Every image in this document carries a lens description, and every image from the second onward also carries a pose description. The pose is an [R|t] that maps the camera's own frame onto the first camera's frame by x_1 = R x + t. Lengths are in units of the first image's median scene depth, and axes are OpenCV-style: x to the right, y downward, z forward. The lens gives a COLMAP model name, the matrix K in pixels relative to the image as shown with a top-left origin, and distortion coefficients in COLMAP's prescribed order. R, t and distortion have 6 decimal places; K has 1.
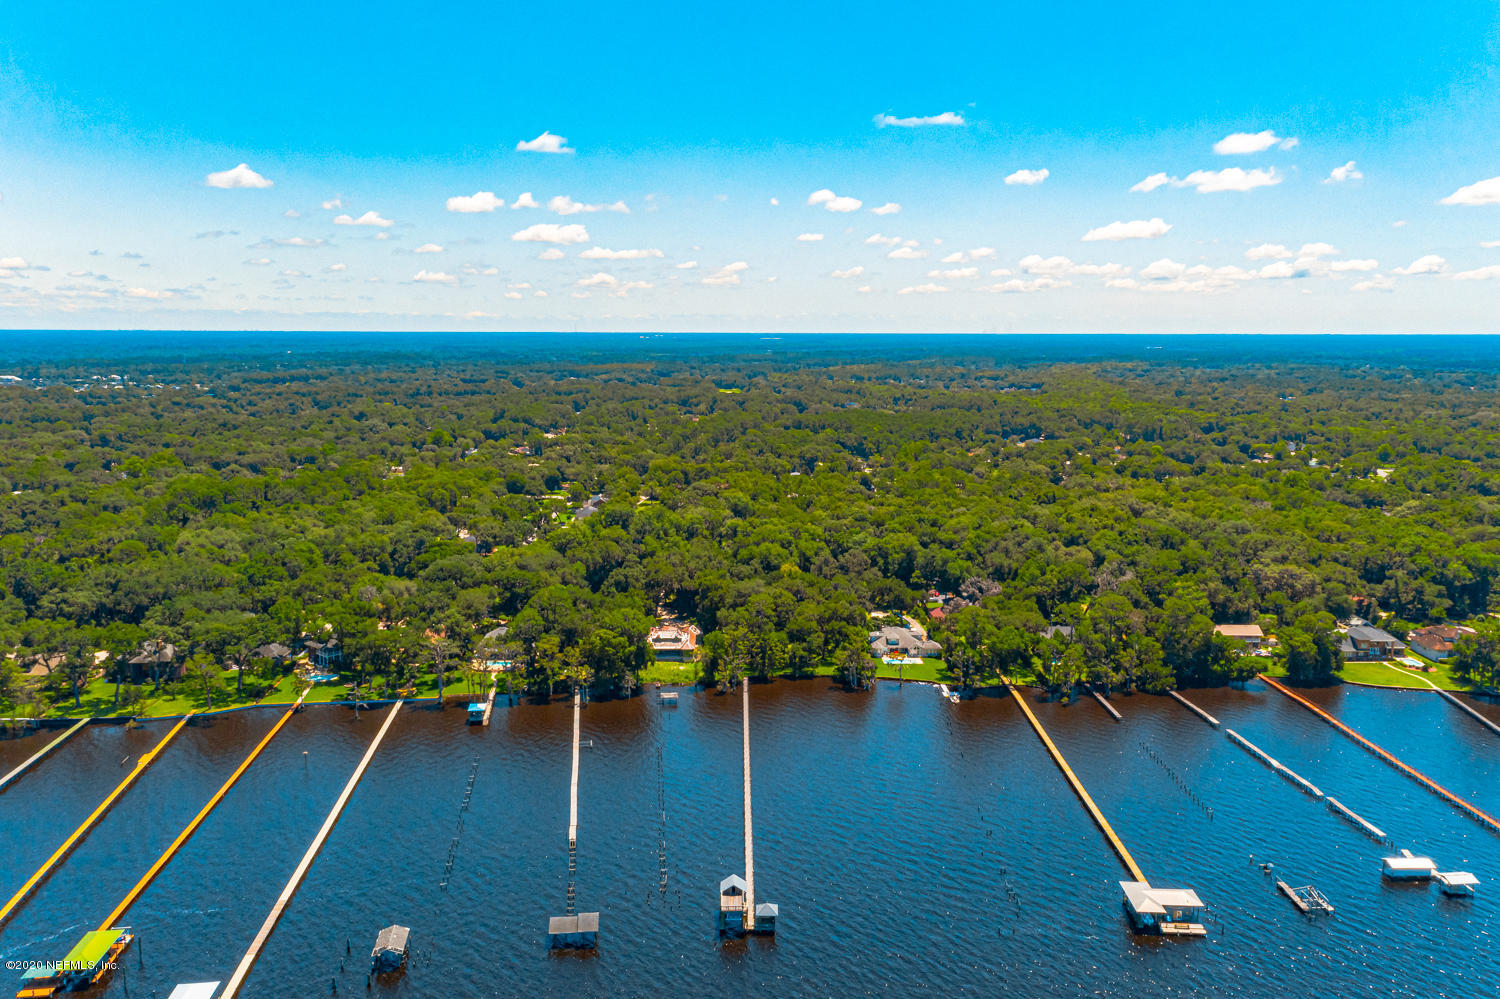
lens RADIAL K [[1182.9, 0, 754.7], [0, 1182.9, 496.2], [0, 0, 1]] dist [0.013573, 0.000675]
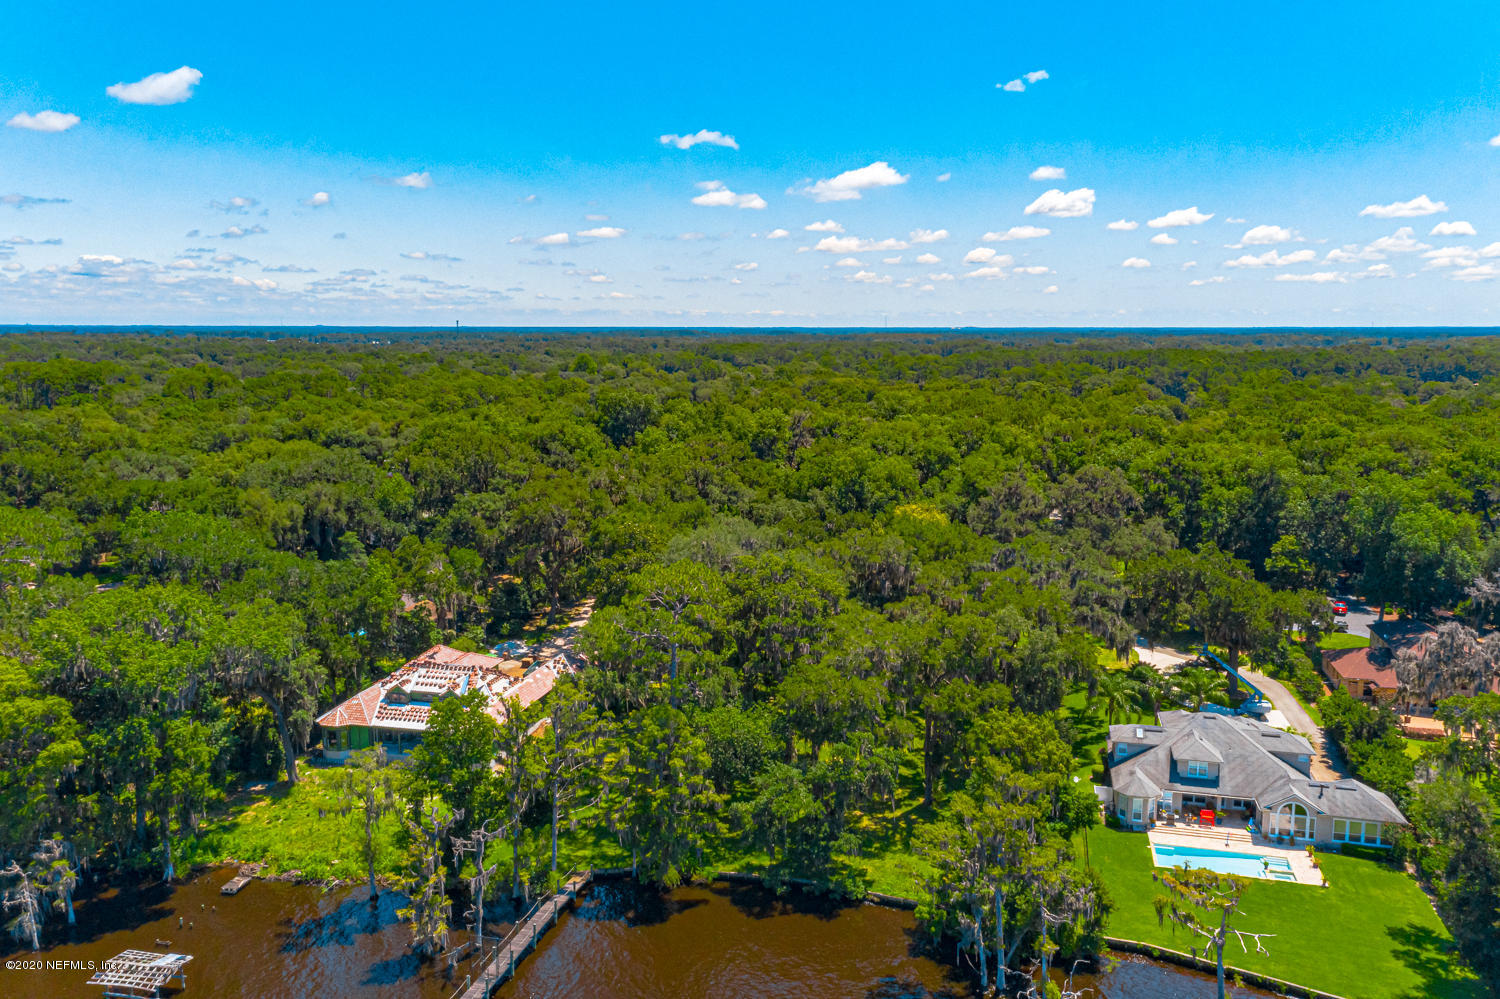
lens RADIAL K [[1182.9, 0, 754.7], [0, 1182.9, 496.2], [0, 0, 1]] dist [0.013573, 0.000675]
pose [[0.964884, 0.039130, -0.259745, 0.085778], [-0.039022, 0.999223, 0.005574, 0.061793], [0.259761, 0.004758, 0.965661, 0.699412]]
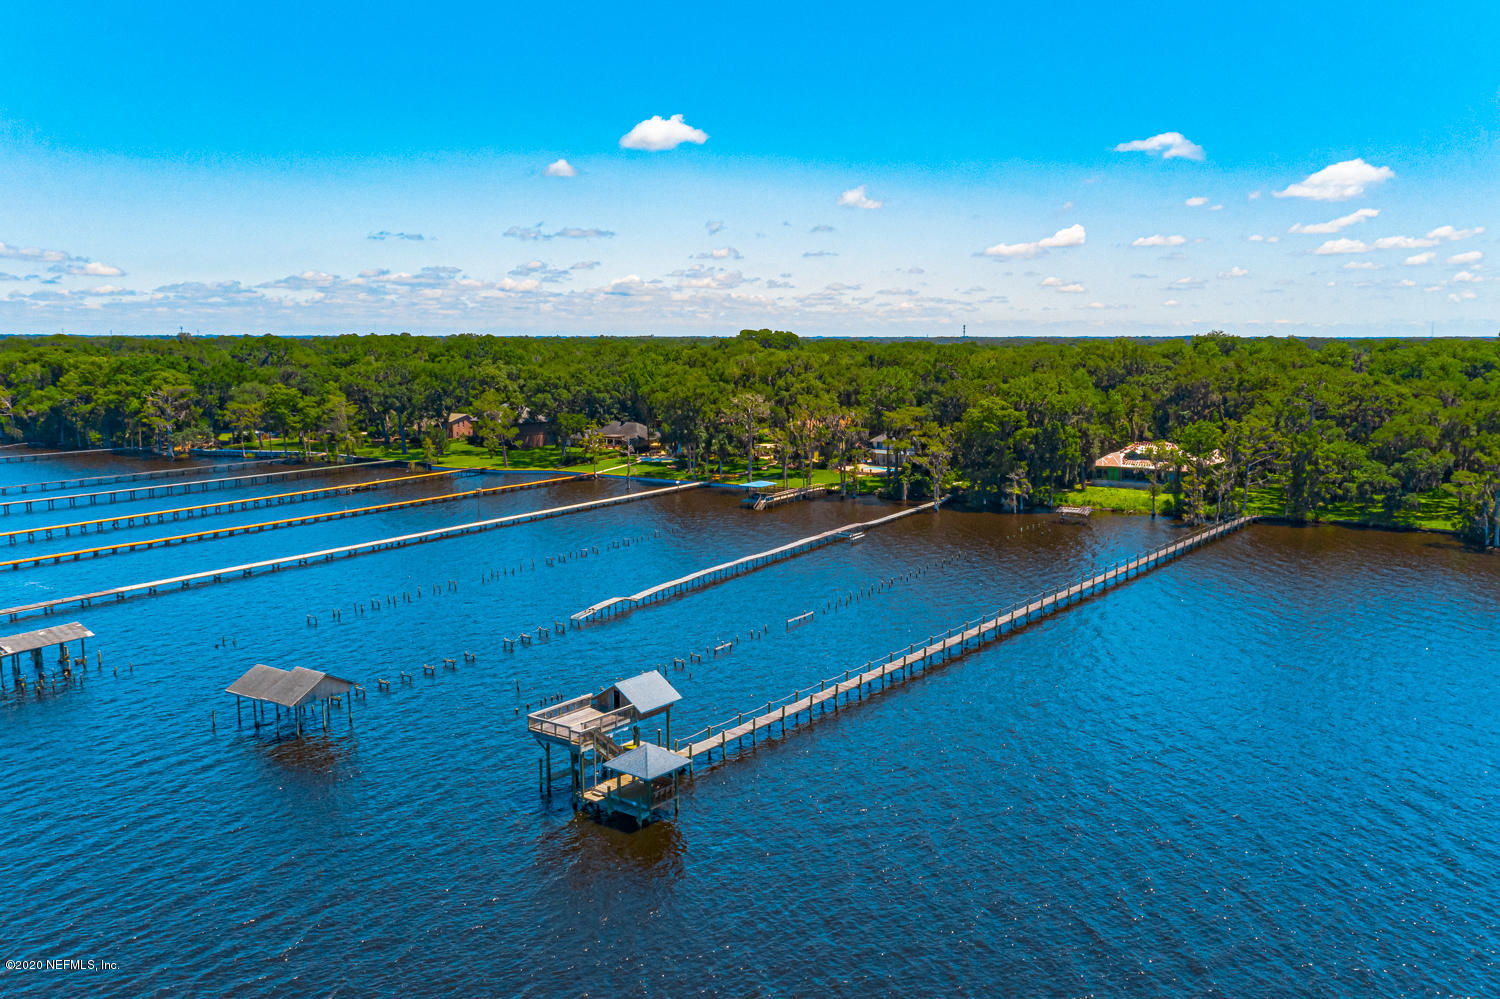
lens RADIAL K [[1182.9, 0, 754.7], [0, 1182.9, 496.2], [0, 0, 1]] dist [0.013573, 0.000675]
pose [[0.783137, 0.077821, -0.616961, 0.128997], [-0.082240, 0.996385, 0.021290, 0.140394], [0.616387, 0.034066, 0.786706, 0.415515]]
